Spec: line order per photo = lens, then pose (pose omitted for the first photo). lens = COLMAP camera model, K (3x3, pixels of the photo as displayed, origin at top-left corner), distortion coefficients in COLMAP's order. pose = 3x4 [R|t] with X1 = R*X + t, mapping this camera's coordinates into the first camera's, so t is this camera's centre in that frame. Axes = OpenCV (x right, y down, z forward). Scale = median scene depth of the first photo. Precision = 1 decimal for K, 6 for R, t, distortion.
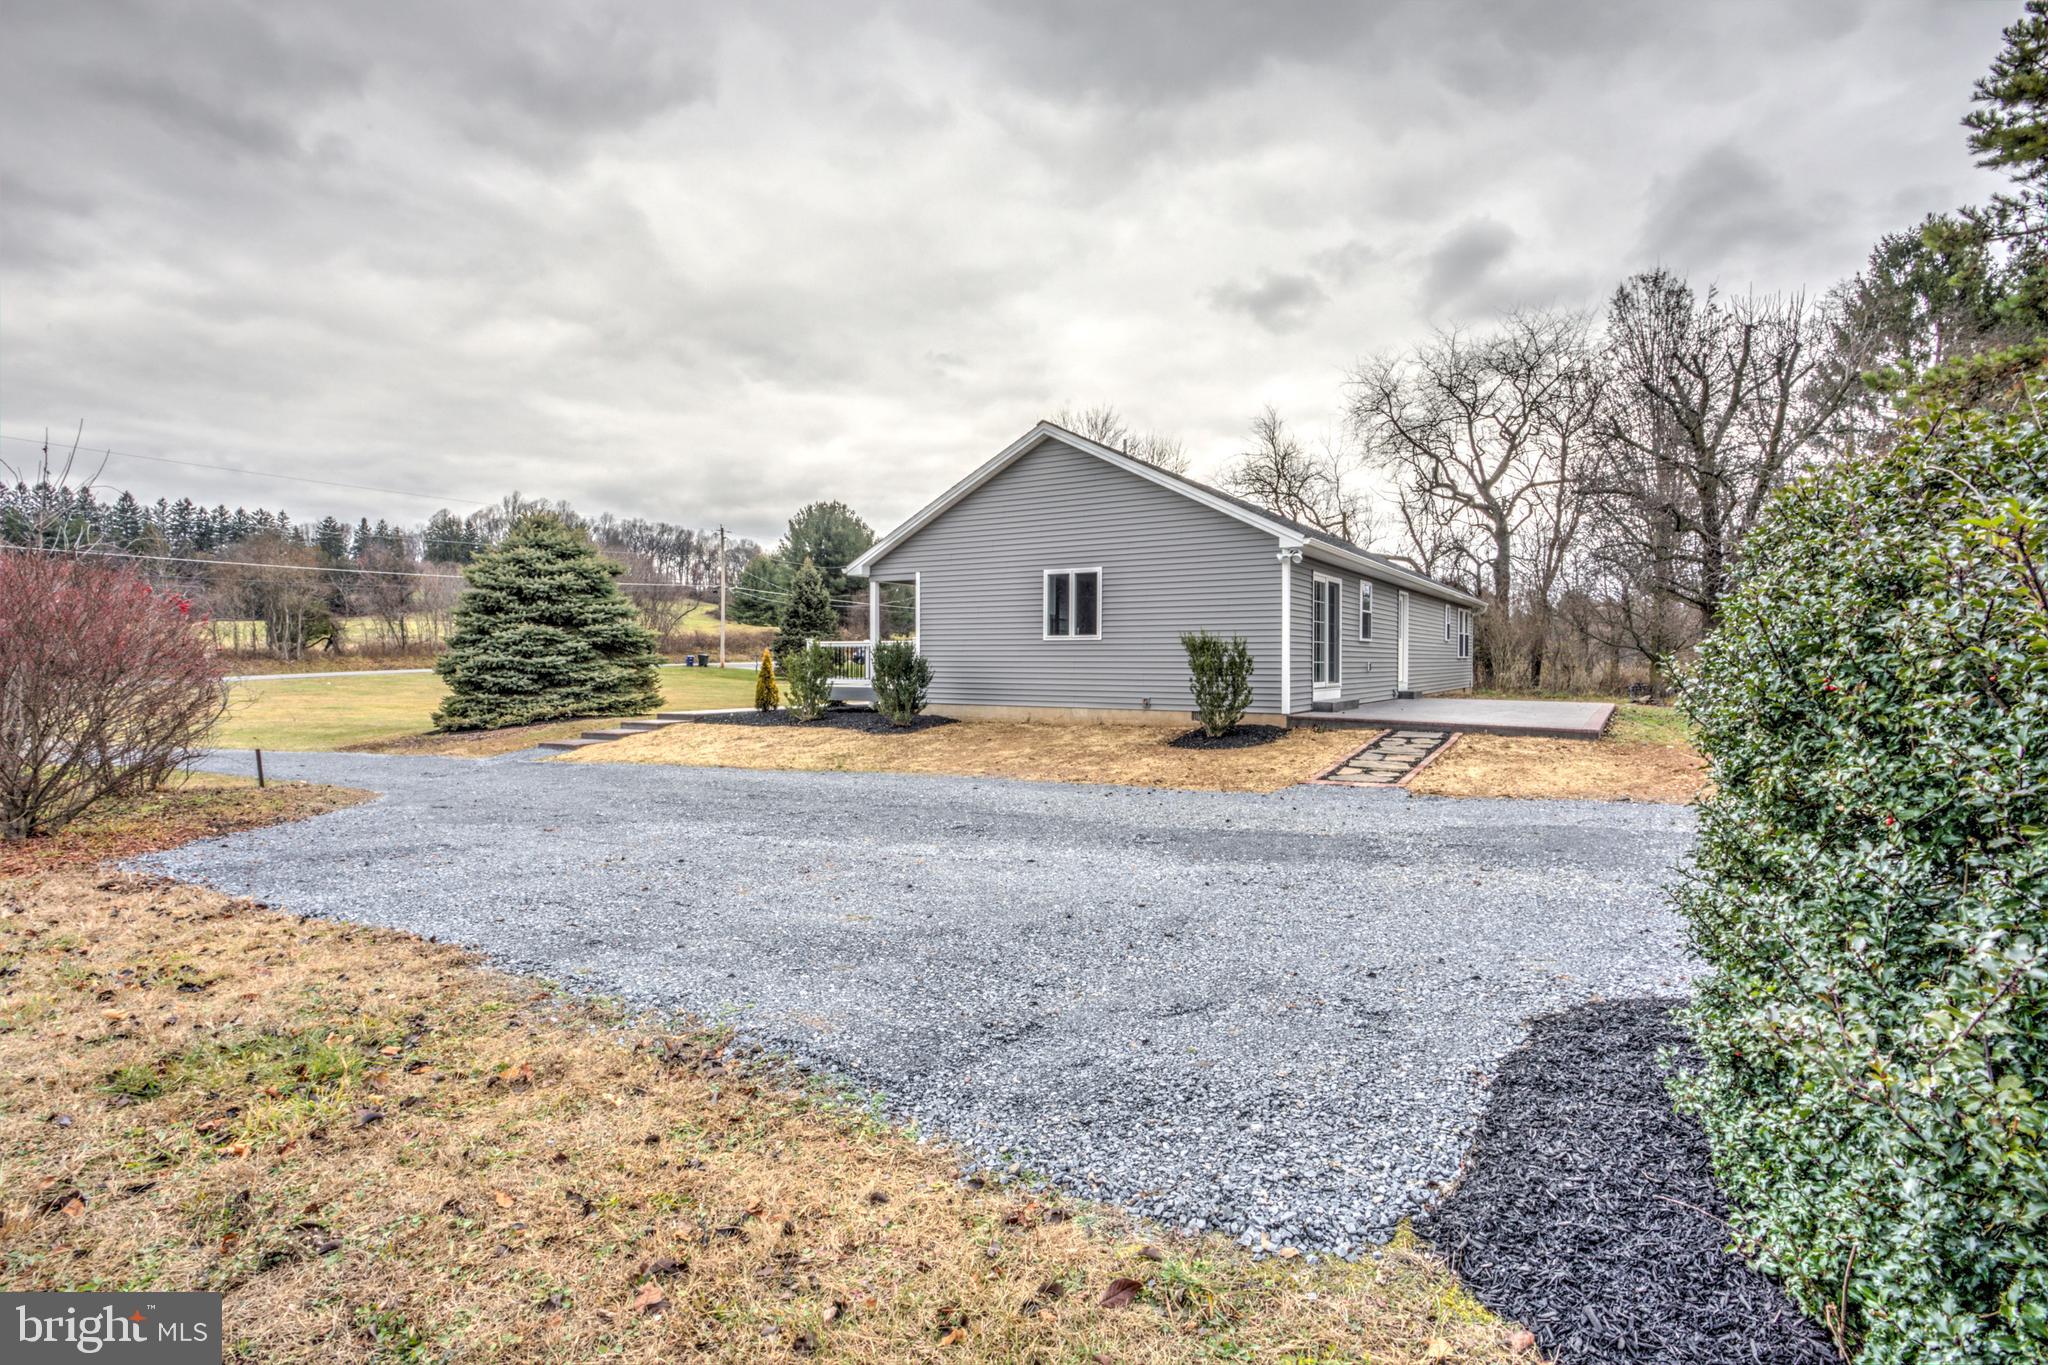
lens RADIAL K [[971.2, 0, 1025.5], [0, 971.2, 675.5], [0, 0, 1]] dist [-0.005786, 0.001869]
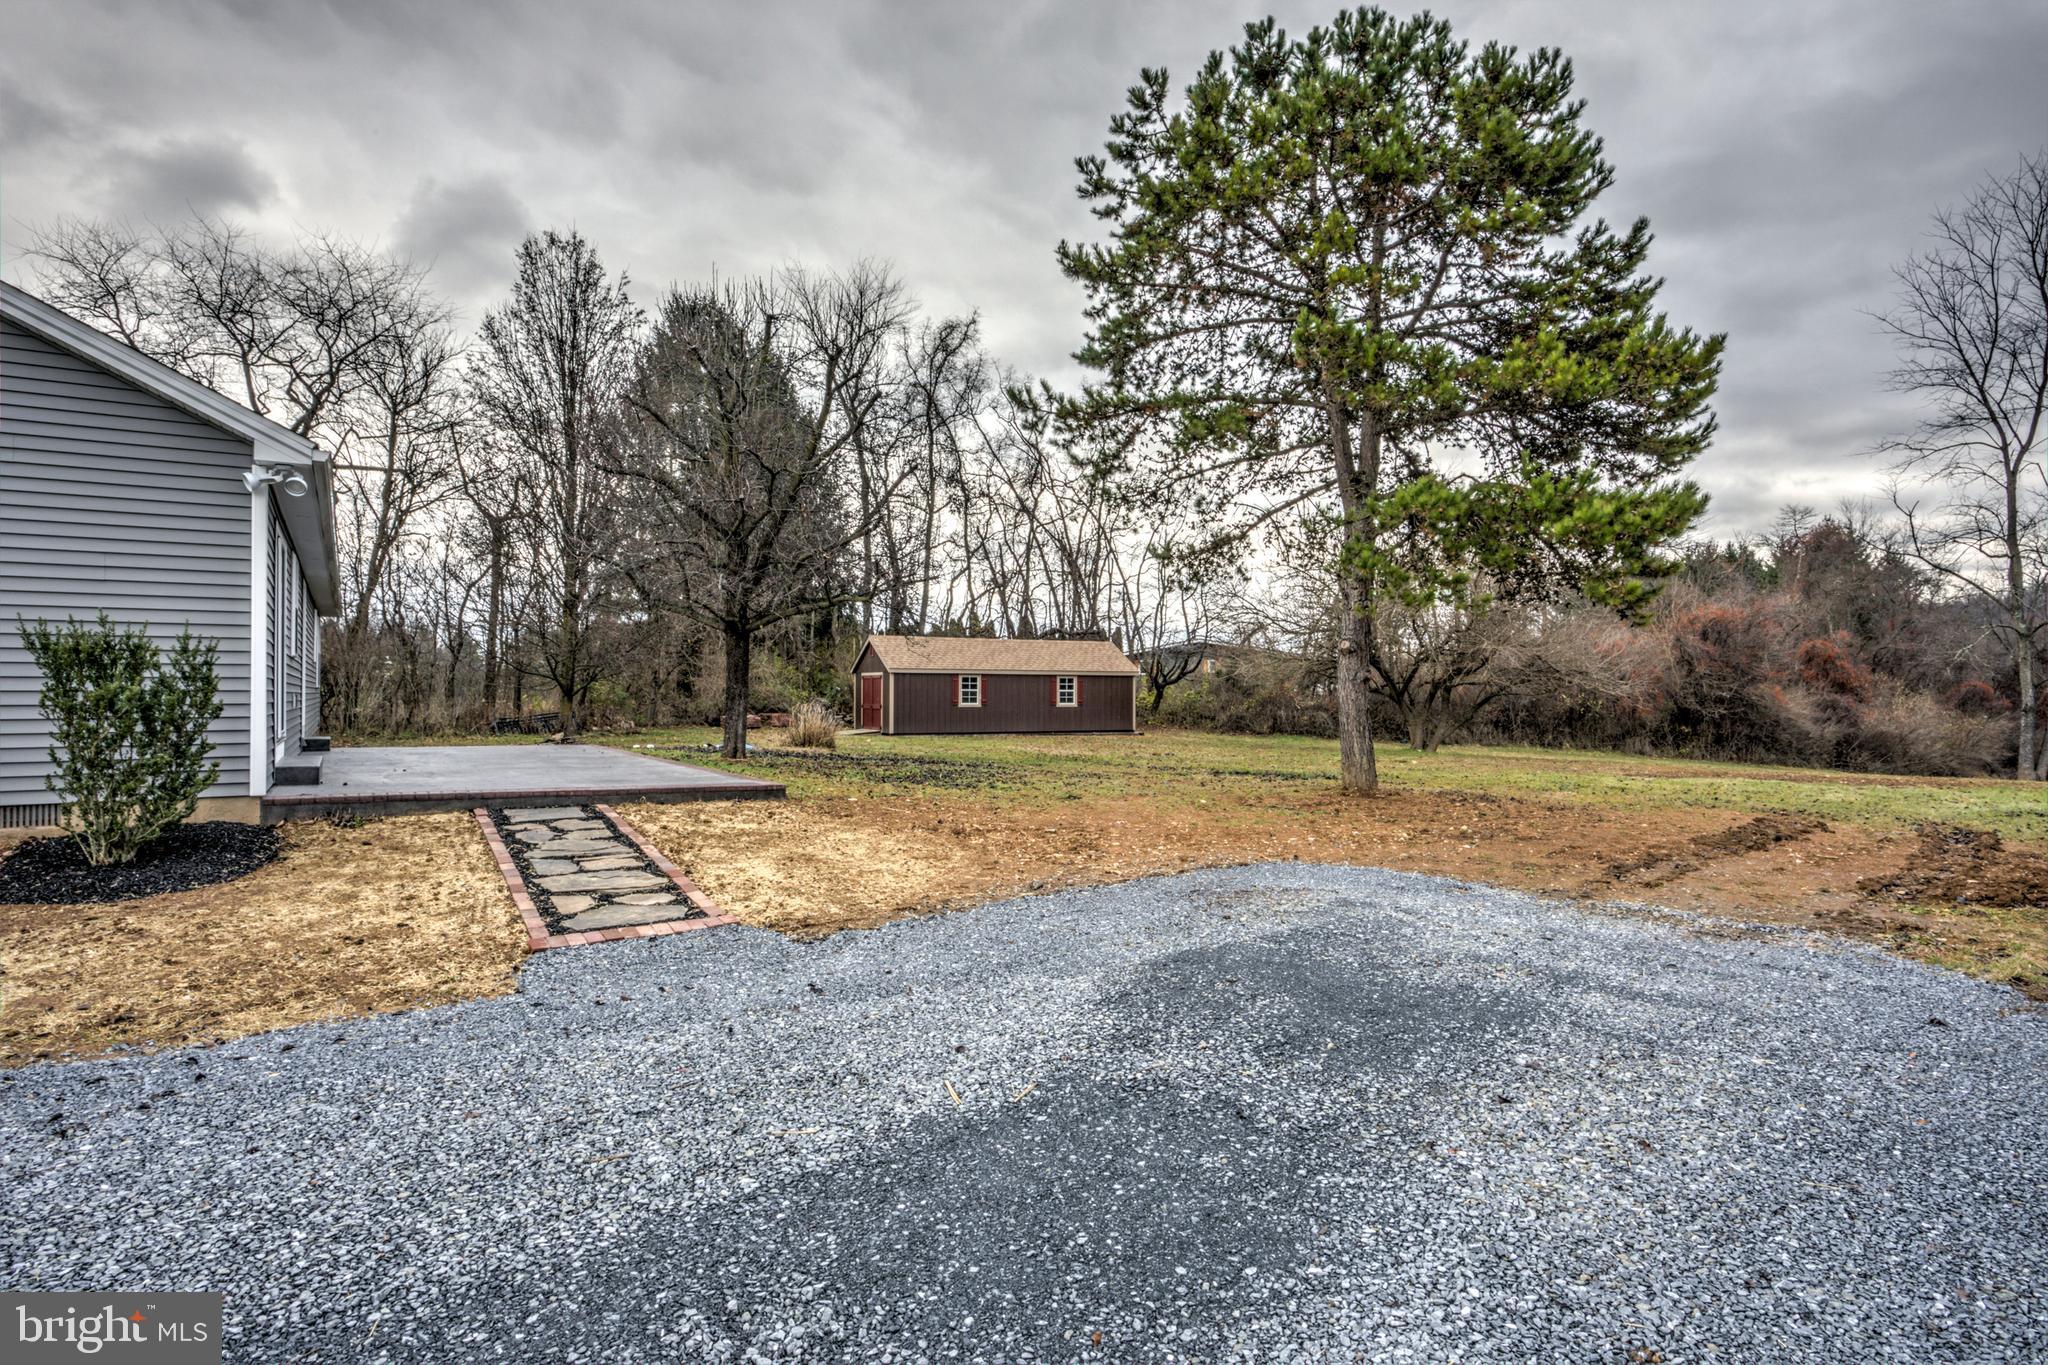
lens RADIAL K [[1100.9, 0, 1024.0], [0, 1100.9, 682.5], [0, 0, 1]] dist [-0.005135, 0.002070]
pose [[0.442437, 0.007100, 0.896771, -0.027367], [0.017934, 0.999699, -0.016763, -0.001127], [-0.896620, 0.023499, 0.442177, 0.173580]]
